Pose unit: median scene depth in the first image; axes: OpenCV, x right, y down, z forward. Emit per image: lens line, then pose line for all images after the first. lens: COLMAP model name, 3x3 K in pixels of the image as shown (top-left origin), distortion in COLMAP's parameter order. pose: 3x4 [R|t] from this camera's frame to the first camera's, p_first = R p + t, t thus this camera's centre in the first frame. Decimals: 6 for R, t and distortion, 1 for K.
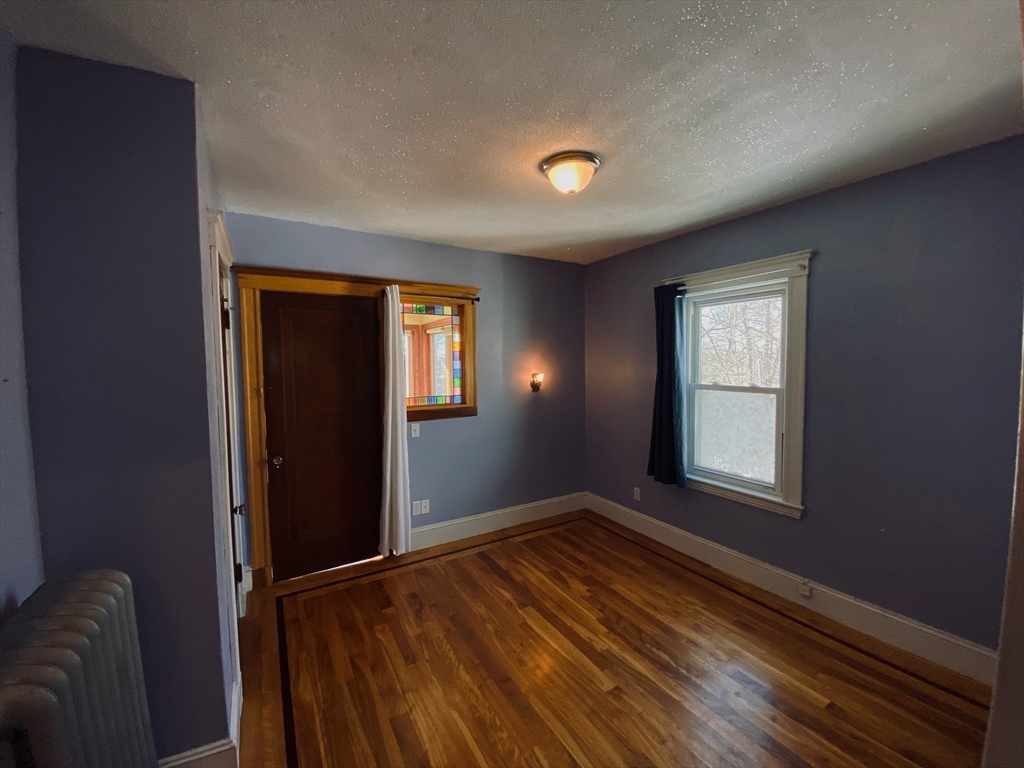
lens RADIAL K [[412.6, 0, 511.0], [0, 412.6, 383.7], [0, 0, 1]] dist [-0.000412, -0.005348]
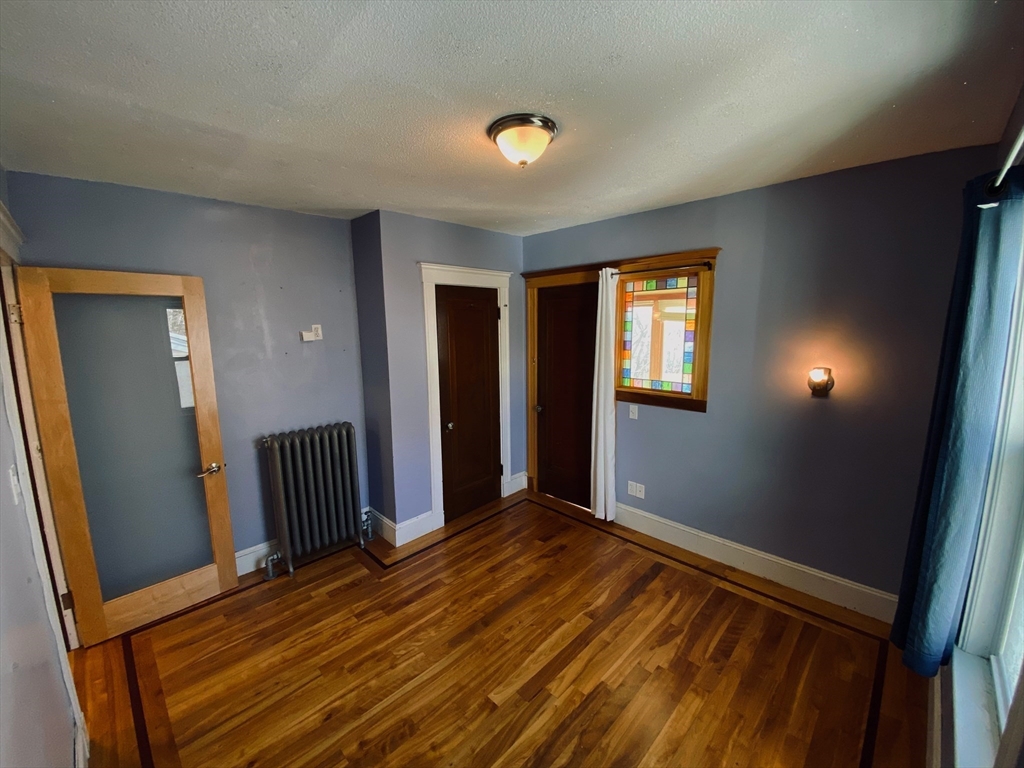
lens RADIAL K [[412.6, 0, 513.3], [0, 412.6, 385.2], [0, 0, 1]] dist [-0.000412, -0.005348]
pose [[0.255834, 0.148567, -0.955237, 0.666747], [-0.048672, 0.988847, 0.140759, -0.079529], [0.965495, 0.010483, 0.260211, 0.492910]]
